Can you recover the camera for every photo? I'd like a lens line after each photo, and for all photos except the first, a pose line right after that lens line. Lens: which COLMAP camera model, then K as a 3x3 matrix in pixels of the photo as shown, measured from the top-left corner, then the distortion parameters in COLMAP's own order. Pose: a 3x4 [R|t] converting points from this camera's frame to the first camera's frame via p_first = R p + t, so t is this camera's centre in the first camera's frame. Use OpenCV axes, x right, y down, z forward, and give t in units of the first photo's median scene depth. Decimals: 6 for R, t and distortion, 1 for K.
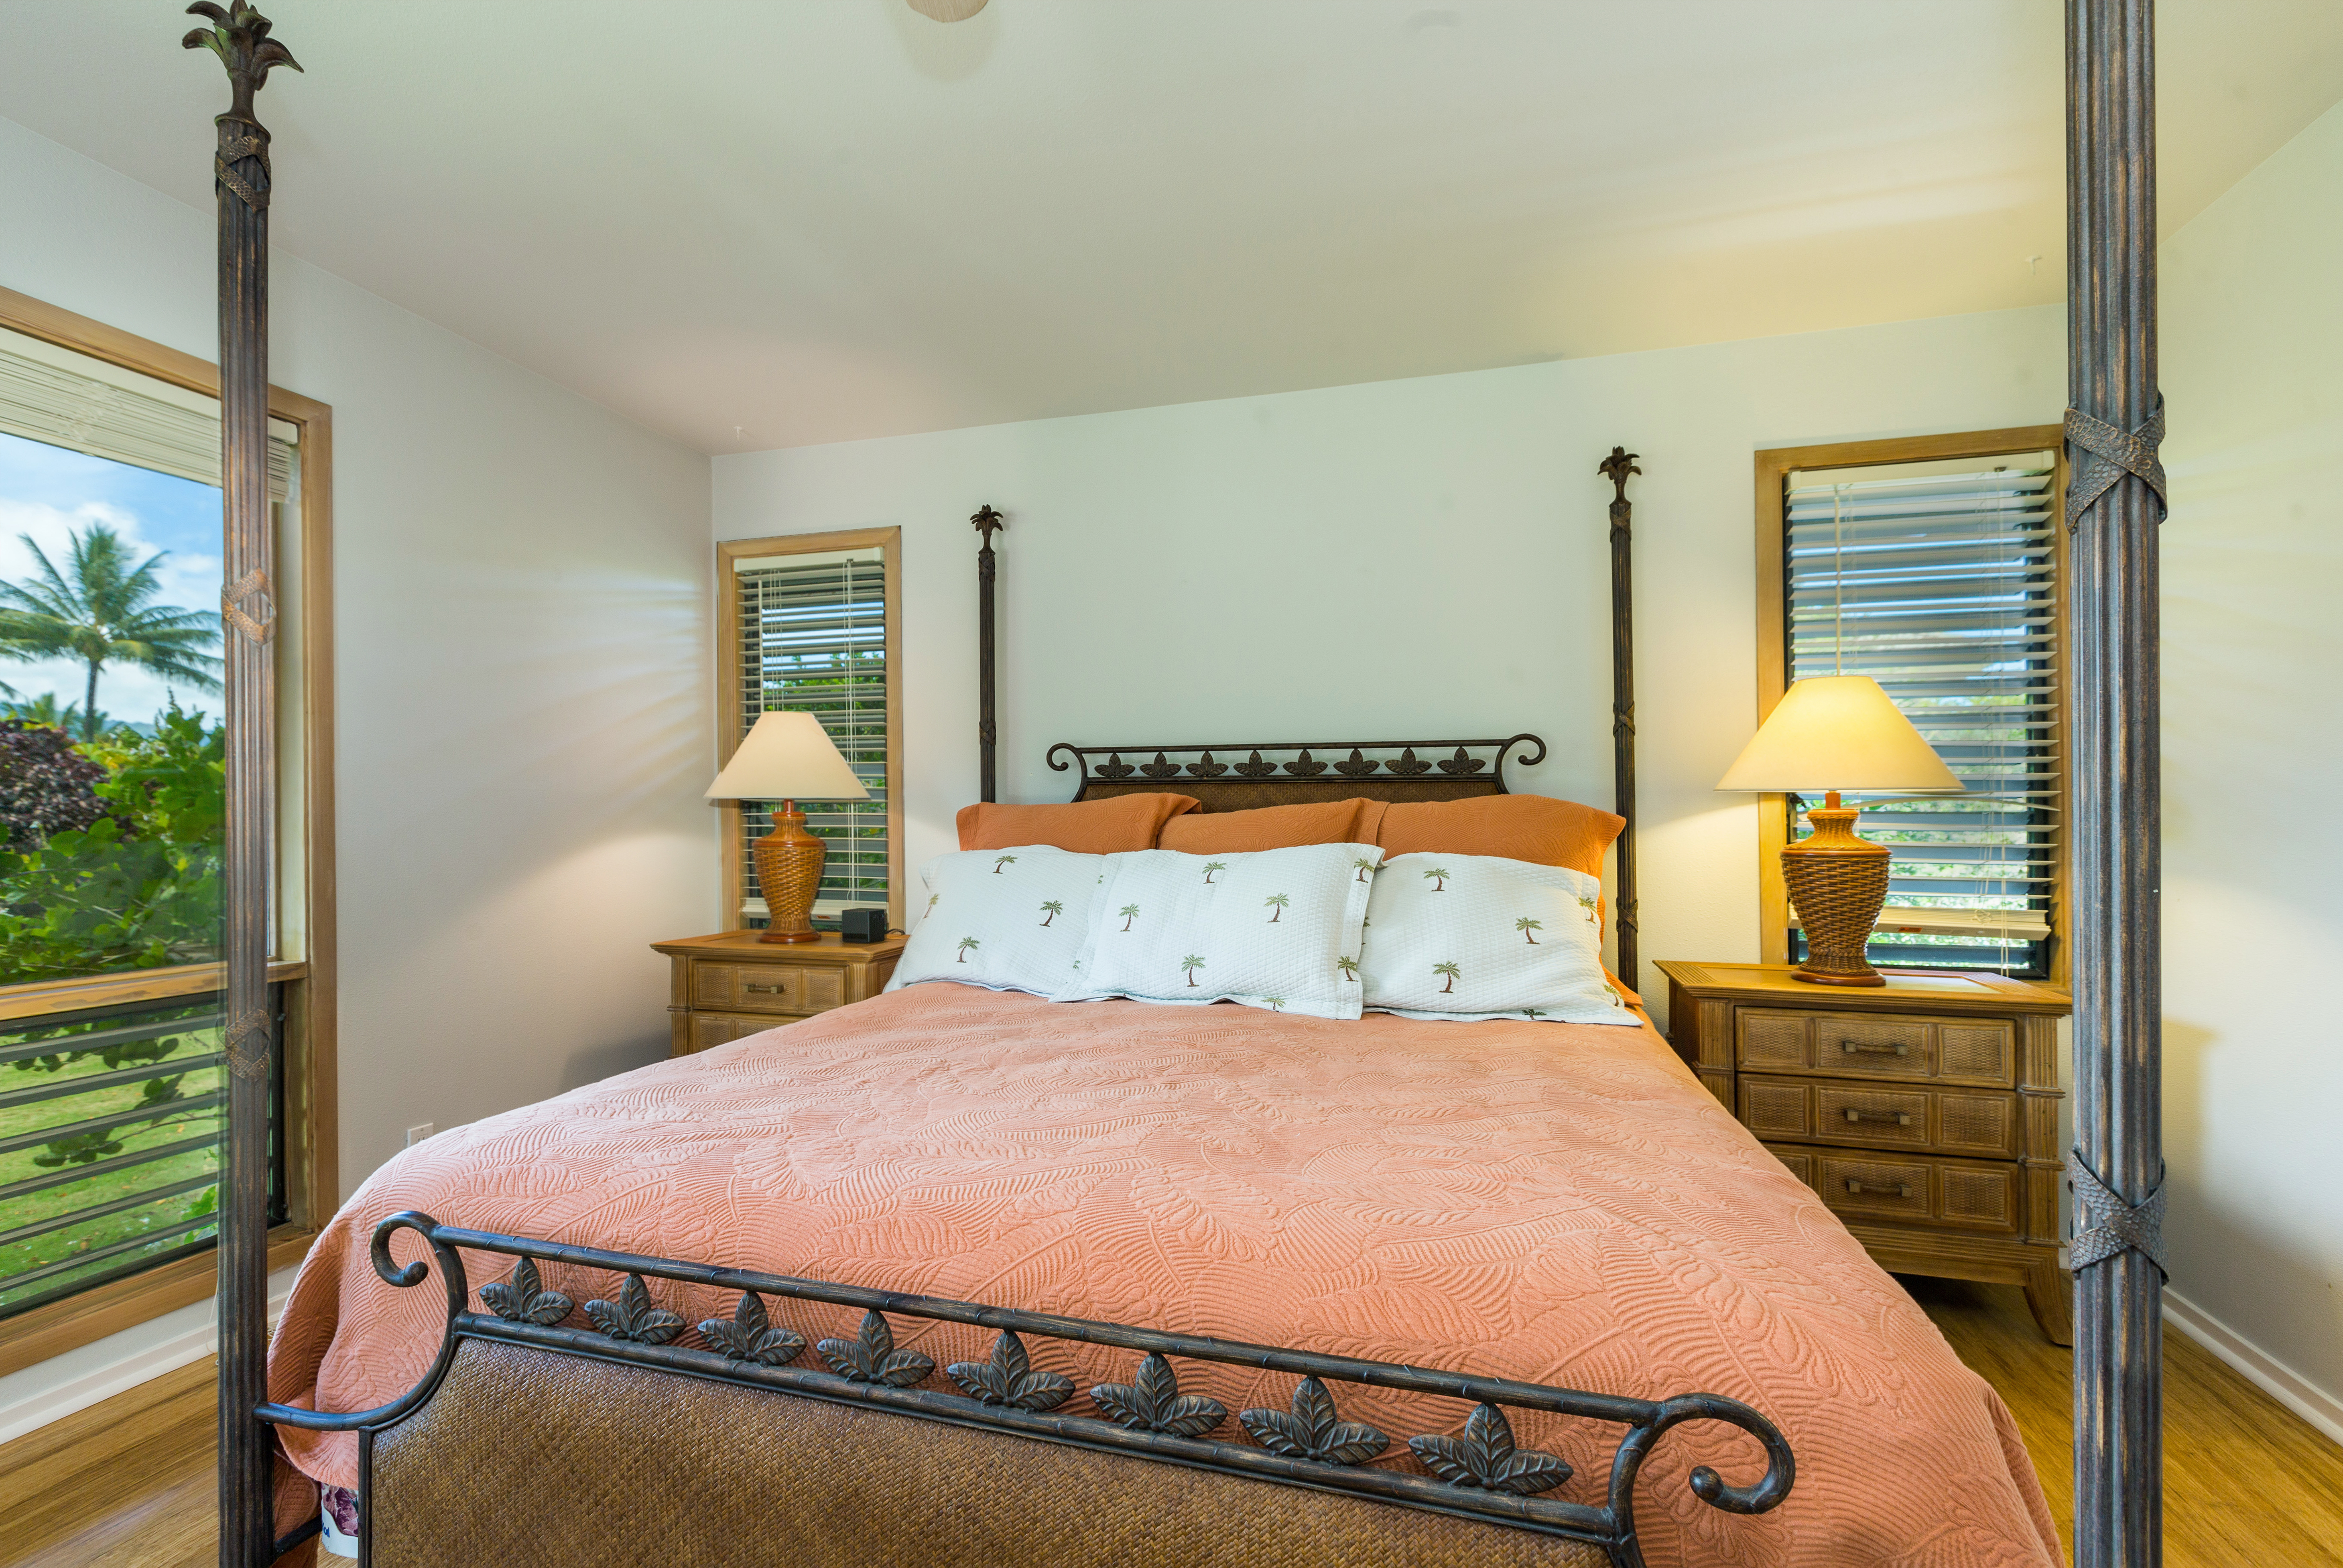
lens RADIAL K [[1207.8, 0, 1171.2], [0, 1207.8, 791.0], [0, 0, 1]] dist [0.002322, 0.000958]
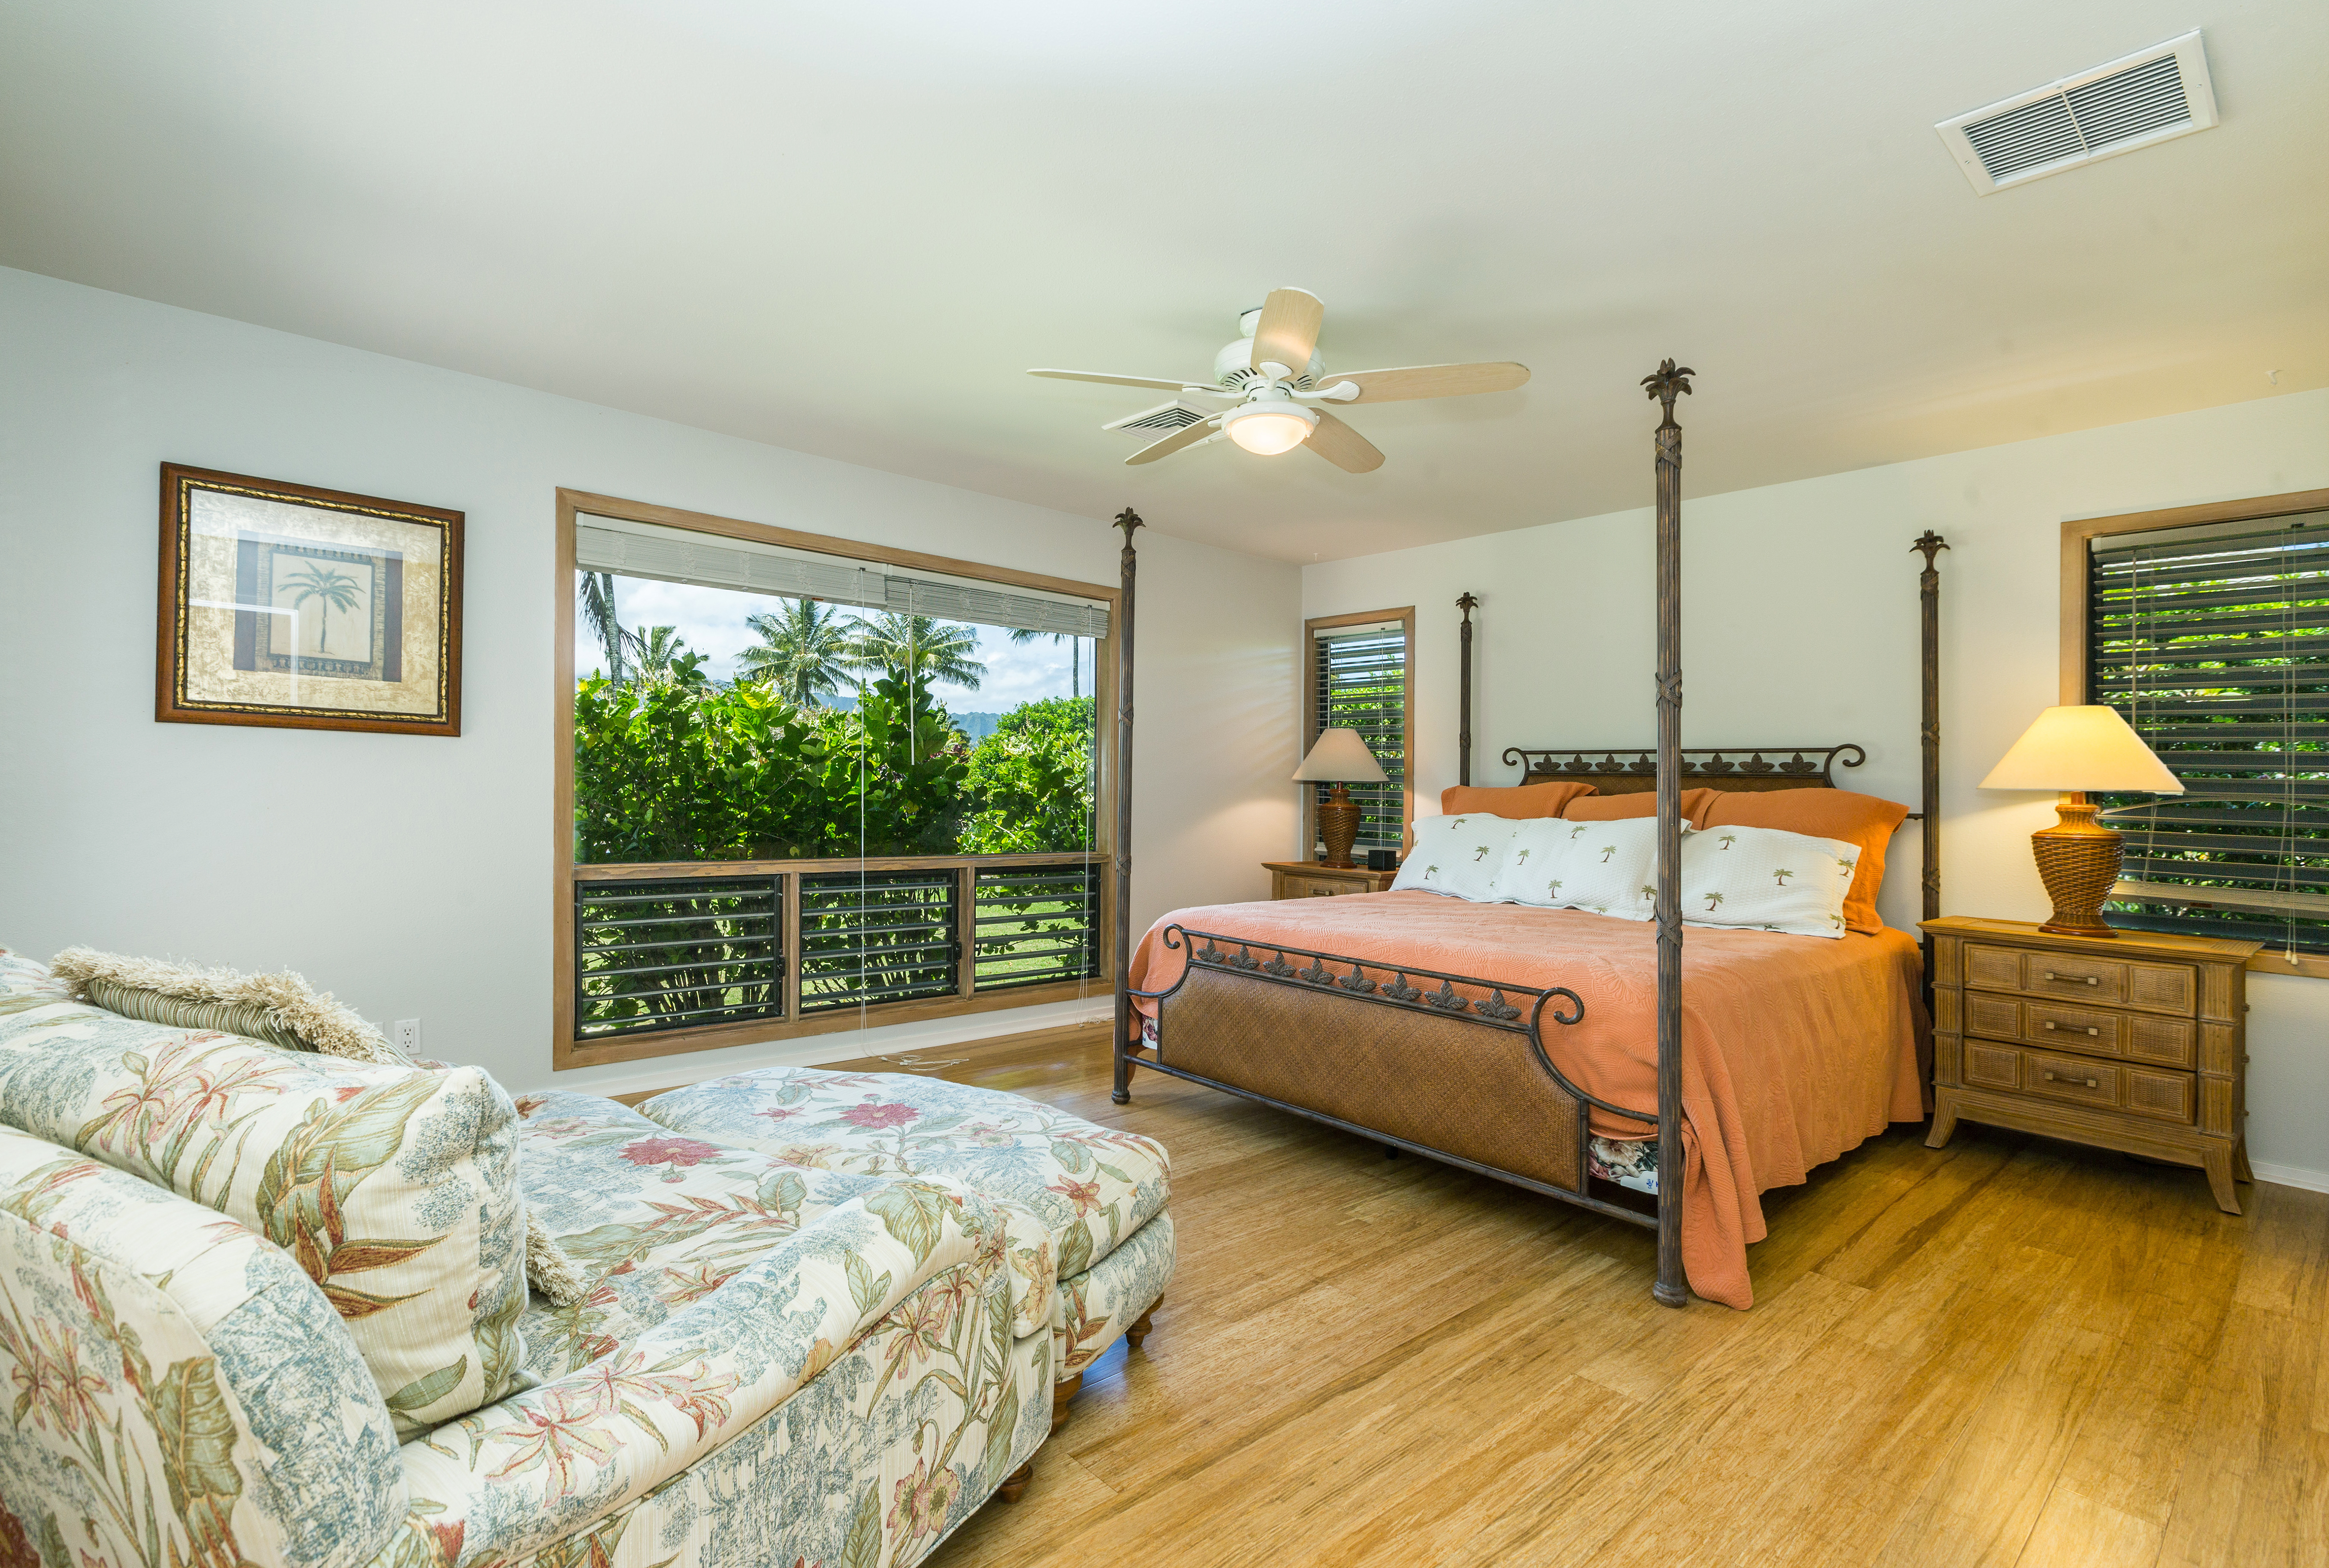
lens RADIAL K [[1078.1, 0, 1164.5], [0, 1078.1, 774.9], [0, 0, 1]] dist [0.000588, -0.000013]
pose [[0.873016, 0.015958, -0.487430, 0.241166], [-0.013911, 0.999873, 0.007820, -0.012256], [0.487493, -0.000046, 0.873127, -0.506369]]
